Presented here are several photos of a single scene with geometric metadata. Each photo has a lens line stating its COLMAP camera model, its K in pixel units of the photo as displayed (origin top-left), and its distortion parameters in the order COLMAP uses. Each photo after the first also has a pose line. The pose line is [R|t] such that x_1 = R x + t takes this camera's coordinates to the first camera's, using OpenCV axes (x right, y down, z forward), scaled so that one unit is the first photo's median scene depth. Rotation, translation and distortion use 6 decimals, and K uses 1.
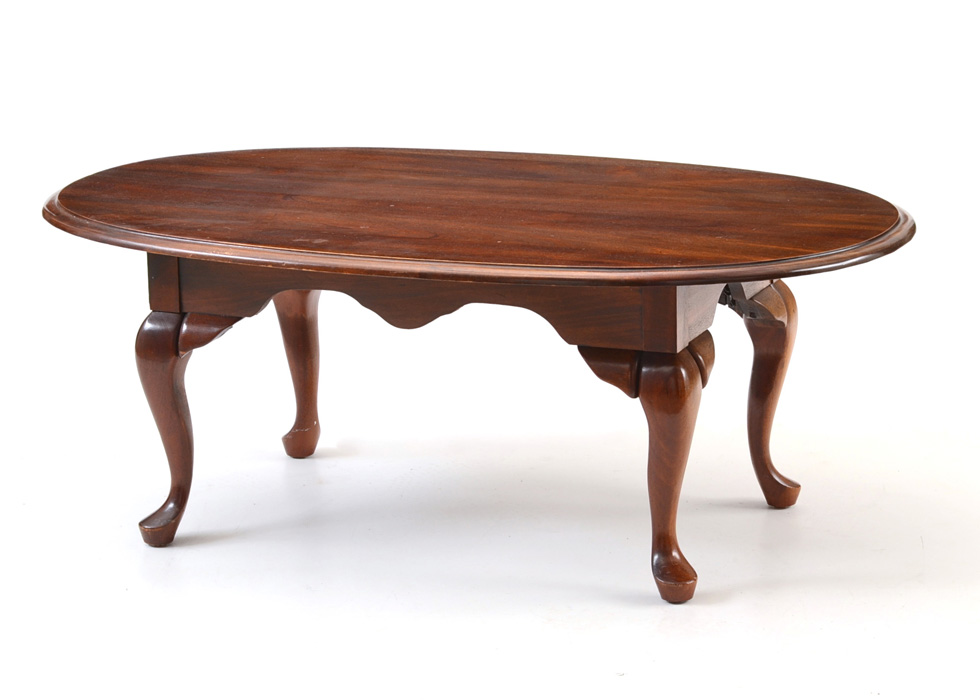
lens RADIAL K [[3158.8, 0, 490.0], [0, 3158.8, 350.0], [0, 0, 1]] dist [0.930534, 0.151098]
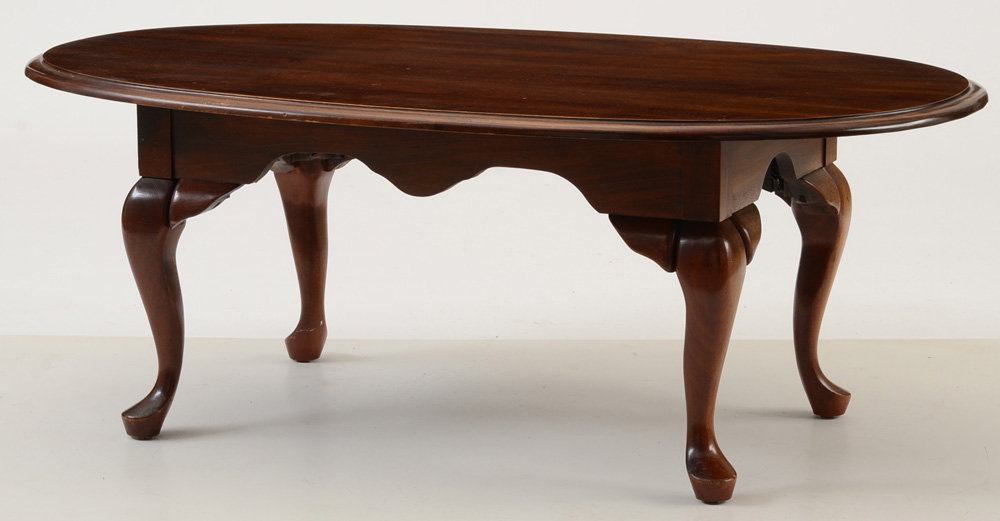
lens RADIAL K [[3114.8, 0, 500.0], [0, 3114.8, 260.5], [0, 0, 1]] dist [0.884722, 0.101064]
pose [[0.999718, 0.022632, -0.007241, 0.003252], [-0.022903, 0.998943, -0.039844, 0.045688], [0.006331, 0.039998, 0.999180, 0.106773]]
